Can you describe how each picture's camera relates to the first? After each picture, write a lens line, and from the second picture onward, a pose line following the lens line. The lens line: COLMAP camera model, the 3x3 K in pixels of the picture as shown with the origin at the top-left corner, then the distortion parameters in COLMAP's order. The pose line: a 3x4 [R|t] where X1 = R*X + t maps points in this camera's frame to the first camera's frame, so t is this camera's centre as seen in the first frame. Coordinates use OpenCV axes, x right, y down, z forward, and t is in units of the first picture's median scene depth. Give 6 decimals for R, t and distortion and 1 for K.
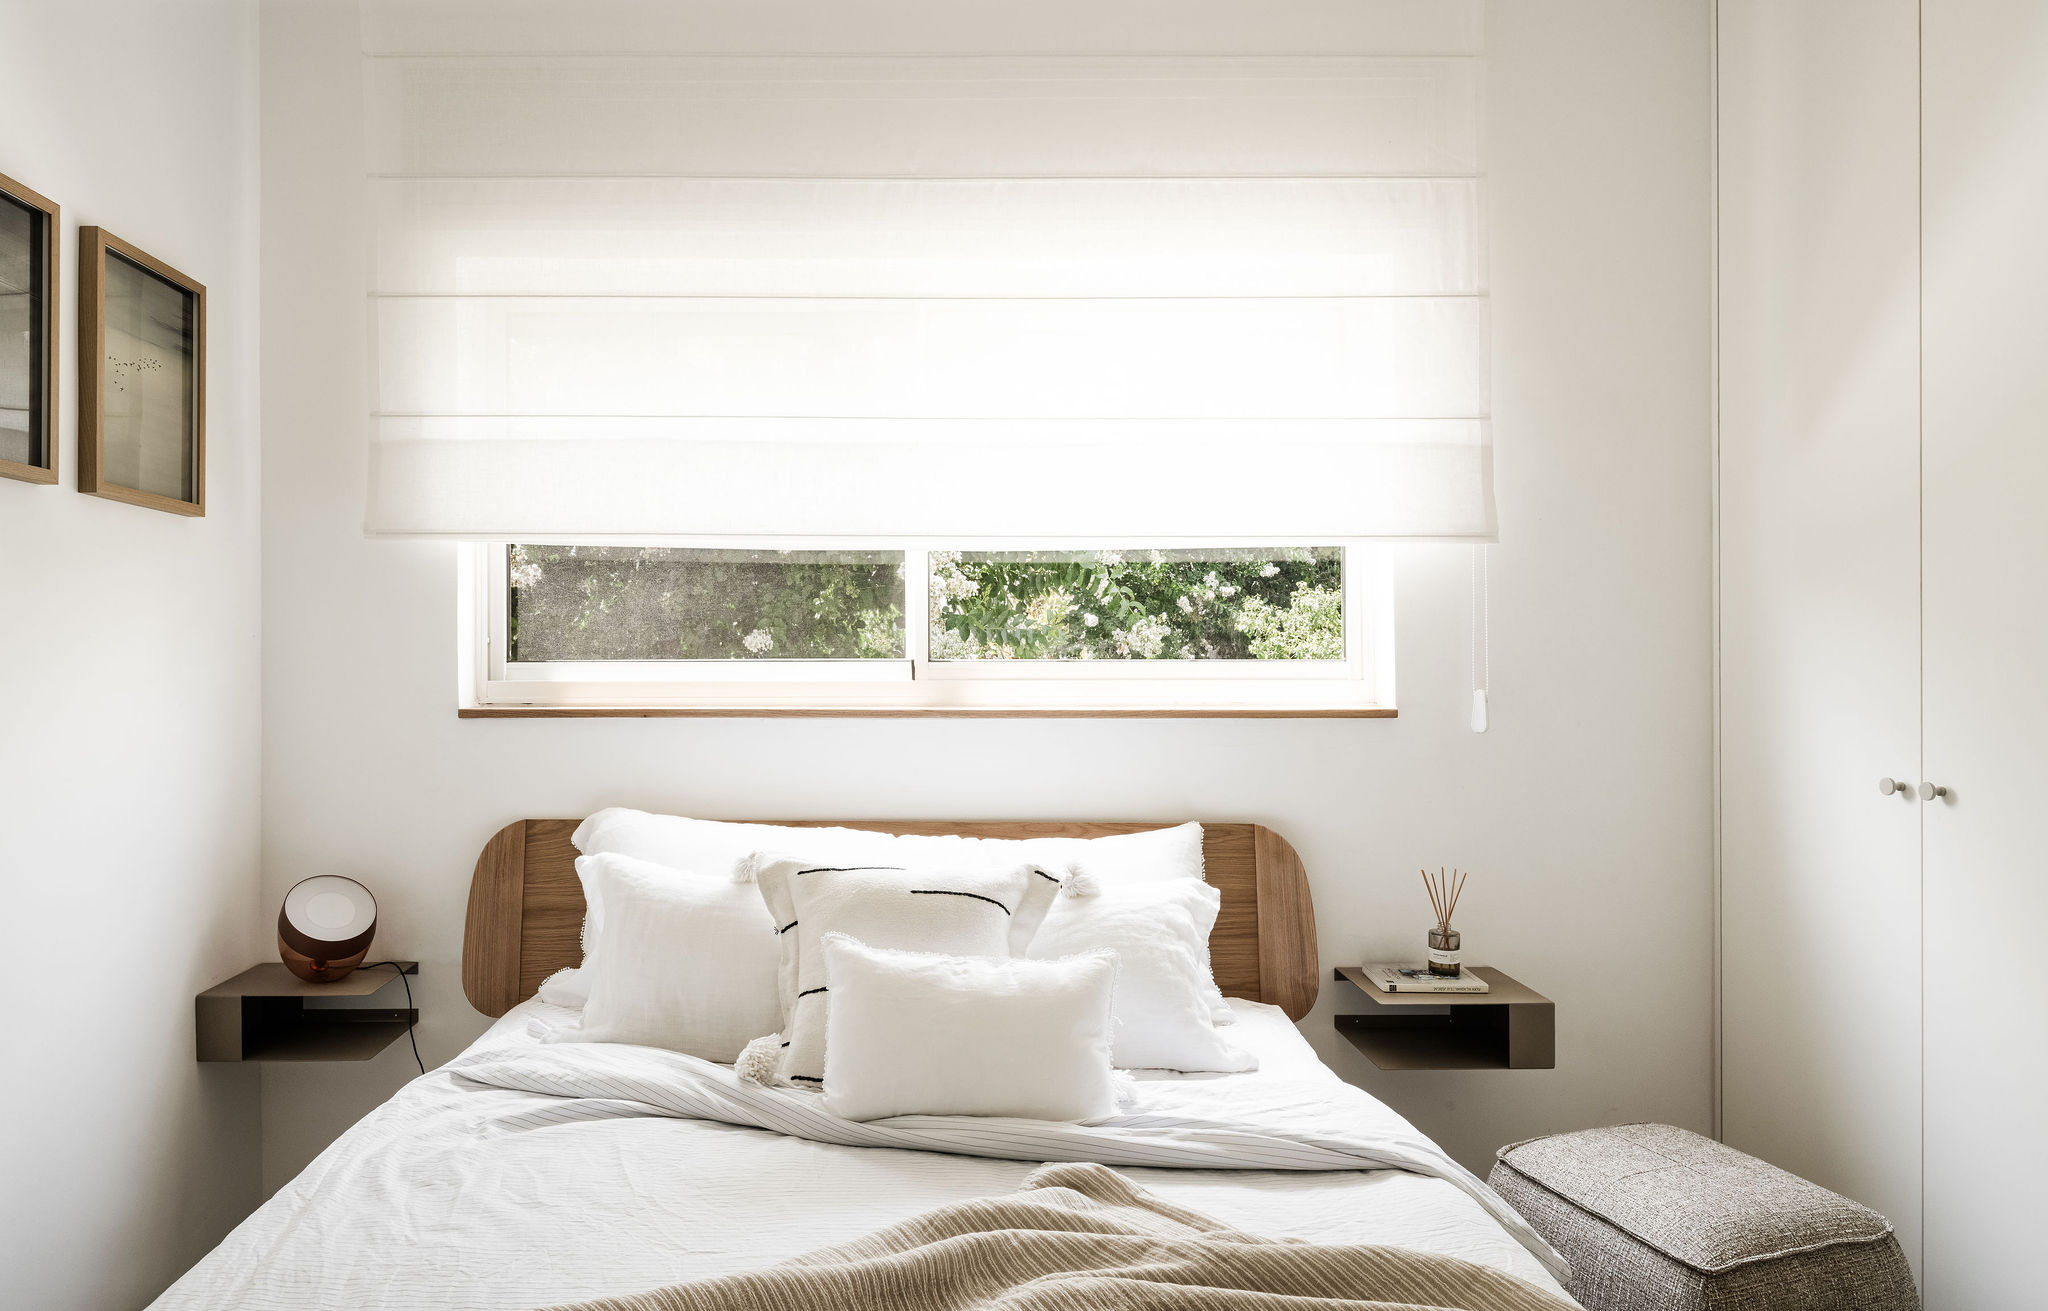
lens RADIAL K [[1385.5, 0, 1021.3], [0, 1385.5, 664.5], [0, 0, 1]] dist [0.021525, -0.002889]
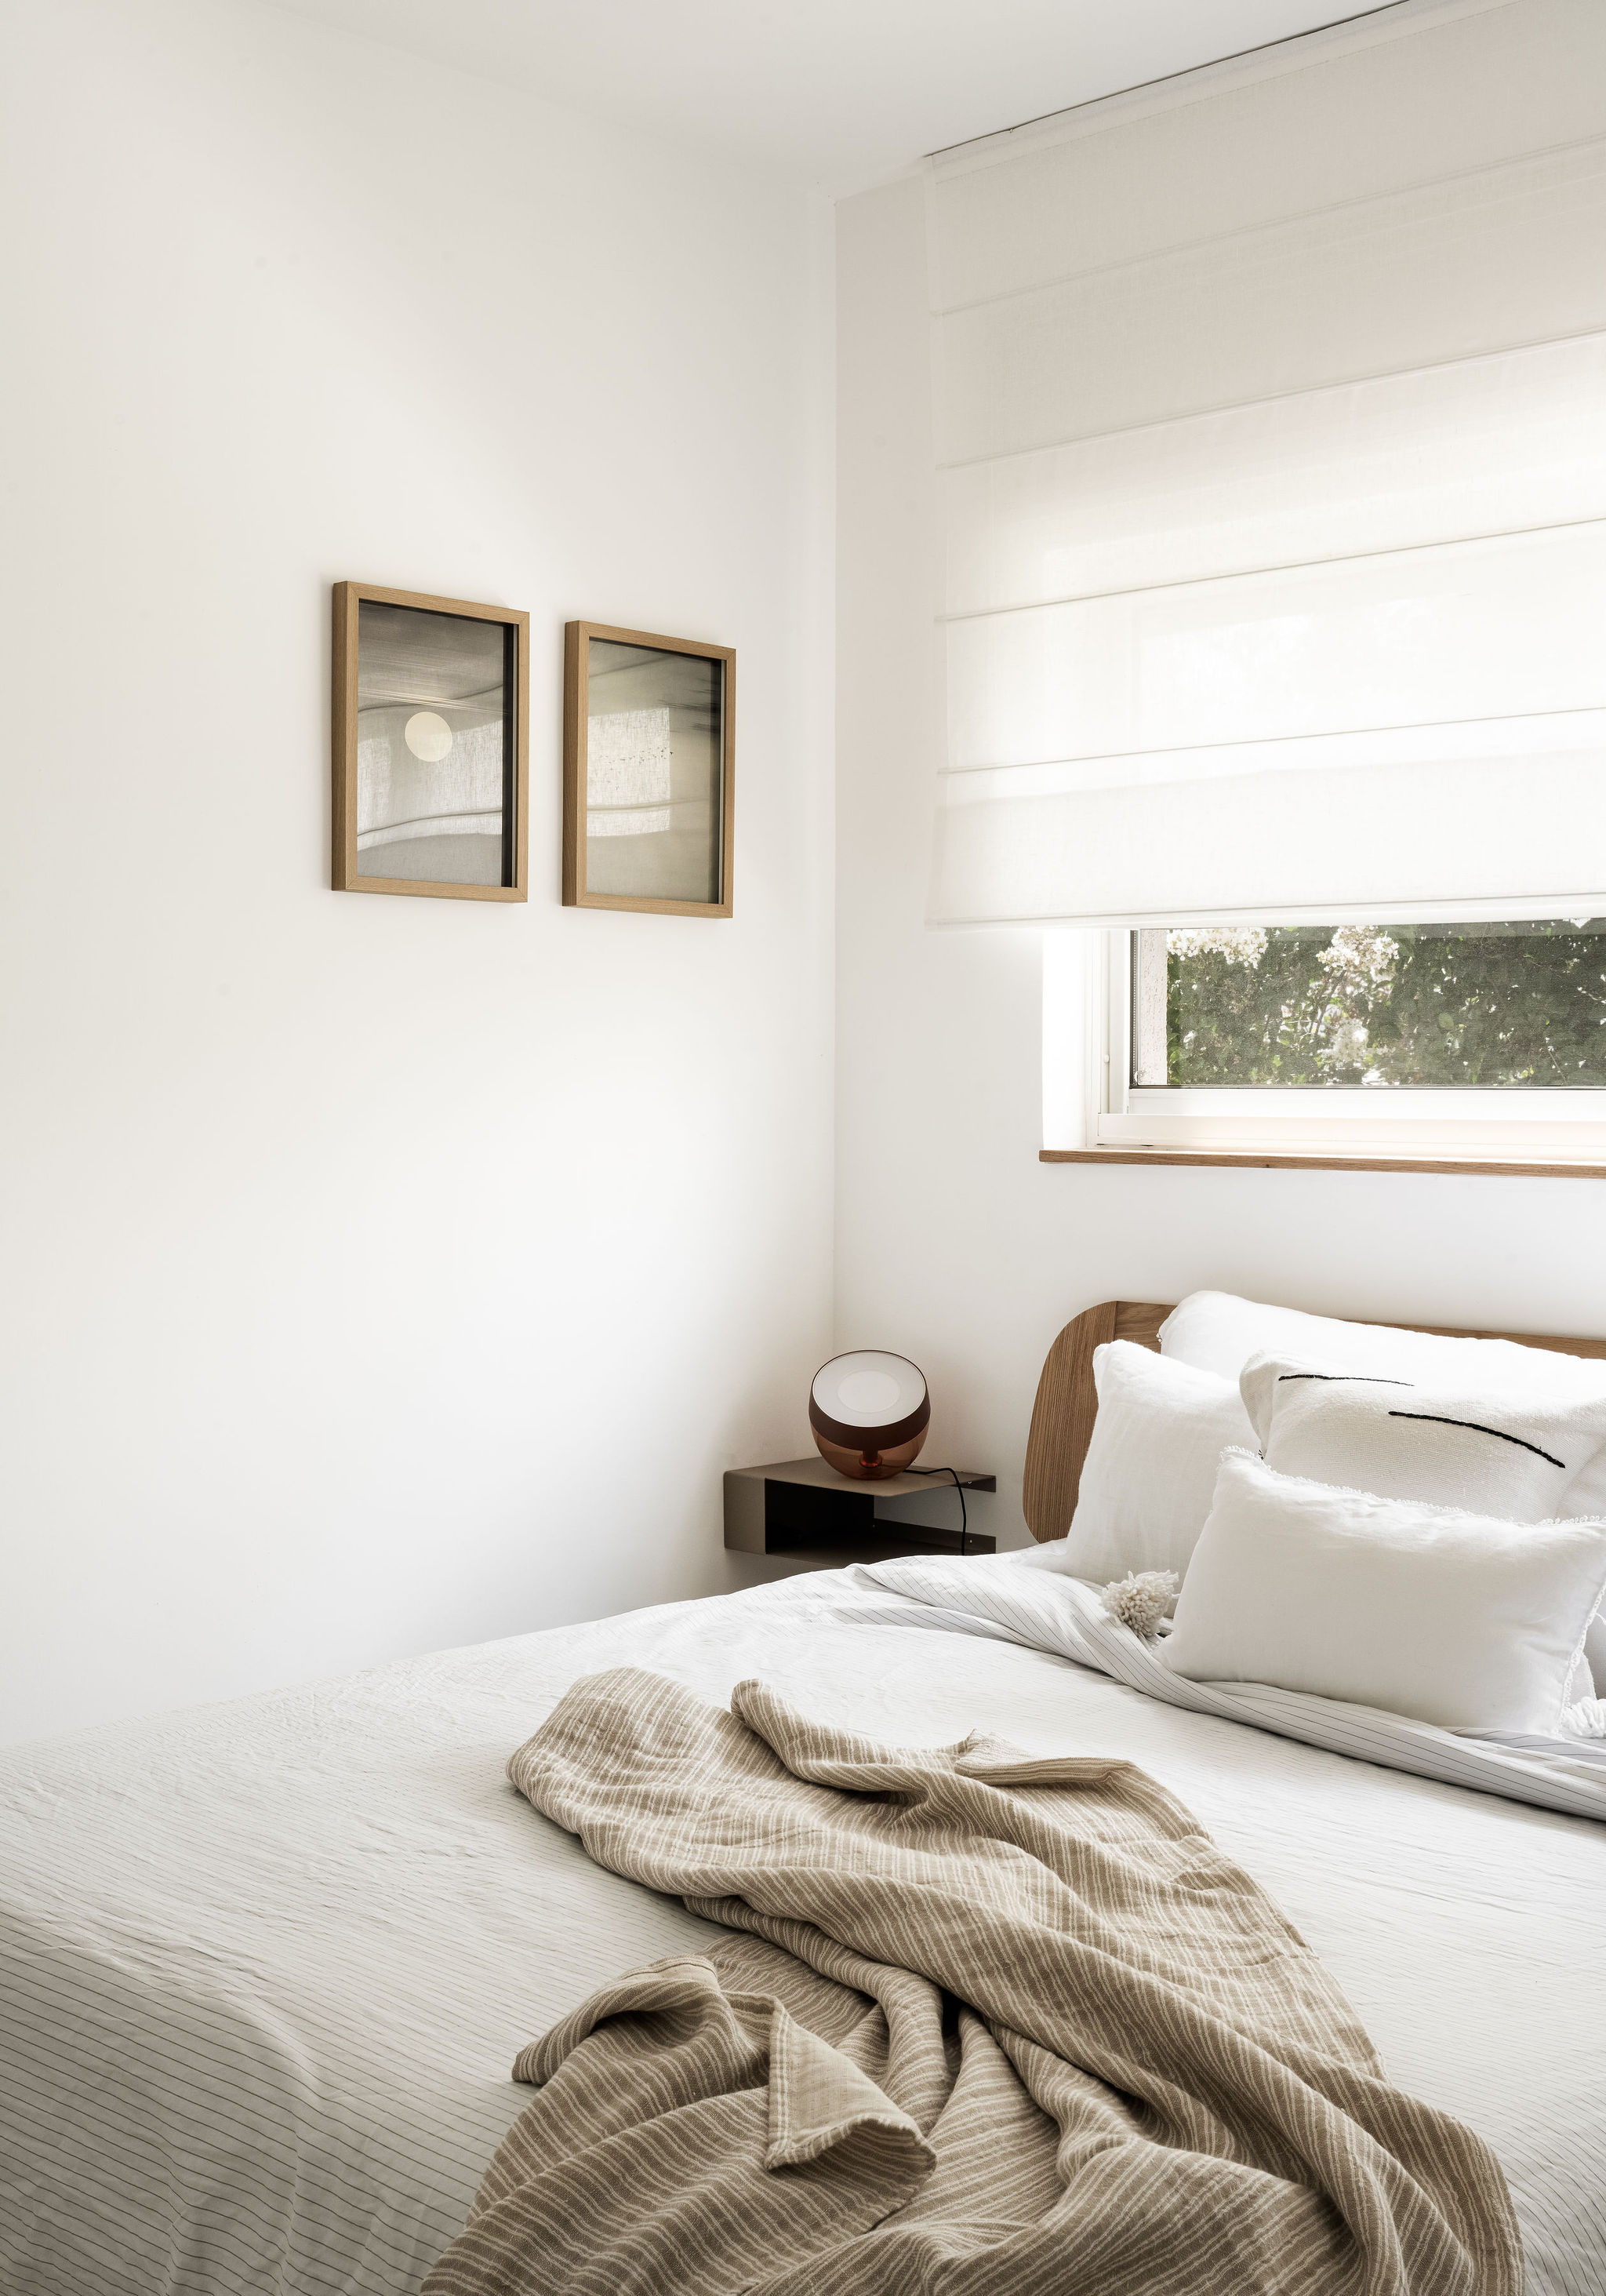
lens RADIAL K [[2659.3, 0, 802.6], [0, 2659.3, 1140.0], [0, 0, 1]] dist [0.077749, 0.000000]
pose [[0.746926, 0.017951, -0.664664, 0.477039], [-0.005324, 0.999765, 0.021018, -0.003135], [0.664885, -0.012160, 0.746846, -0.177656]]
